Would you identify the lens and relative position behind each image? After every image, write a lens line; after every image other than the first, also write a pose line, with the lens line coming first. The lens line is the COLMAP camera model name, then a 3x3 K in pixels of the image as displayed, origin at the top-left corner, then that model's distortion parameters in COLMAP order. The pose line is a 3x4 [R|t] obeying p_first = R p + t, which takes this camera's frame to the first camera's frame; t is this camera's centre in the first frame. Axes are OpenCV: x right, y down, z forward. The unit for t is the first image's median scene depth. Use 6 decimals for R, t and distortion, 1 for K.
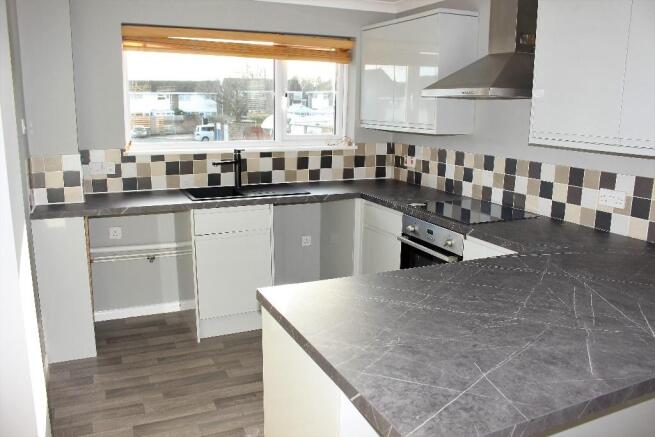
lens RADIAL K [[548.7, 0, 327.5], [0, 548.7, 218.5], [0, 0, 1]] dist [-0.148643, 0.168920]
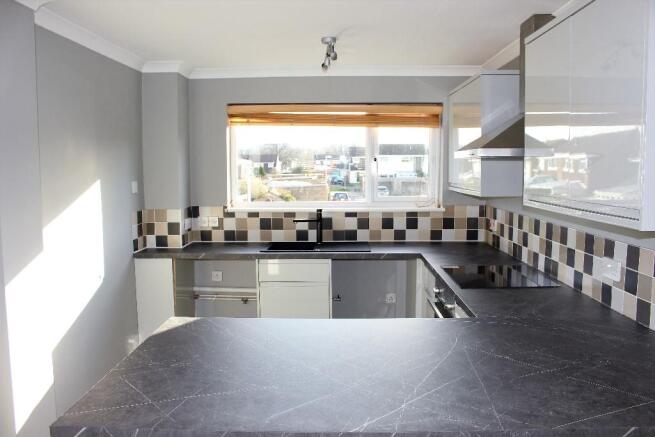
lens RADIAL K [[548.7, 0, 327.5], [0, 548.7, 218.5], [0, 0, 1]] dist [-0.148643, 0.168920]
pose [[0.900982, 0.024280, -0.433177, 0.331107], [-0.072567, 0.992801, -0.095288, -0.002150], [0.427745, 0.117287, 0.896258, 0.008538]]
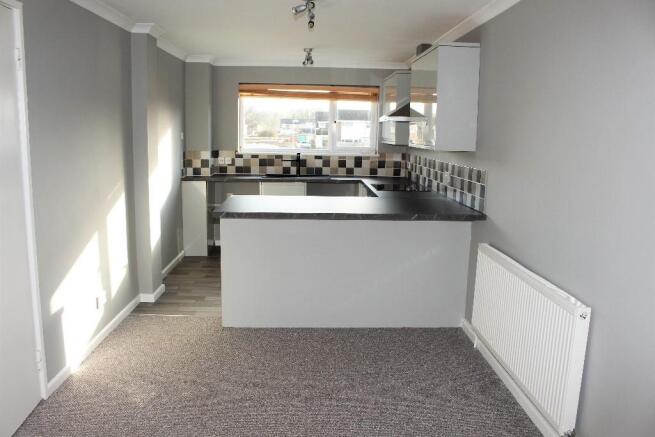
lens RADIAL K [[548.7, 0, 327.5], [0, 548.7, 218.5], [0, 0, 1]] dist [-0.148643, 0.168920]
pose [[0.926189, 0.064098, -0.371572, 0.571469], [-0.083720, 0.995806, -0.036901, 0.134485], [0.367649, 0.065285, 0.927670, -0.553106]]
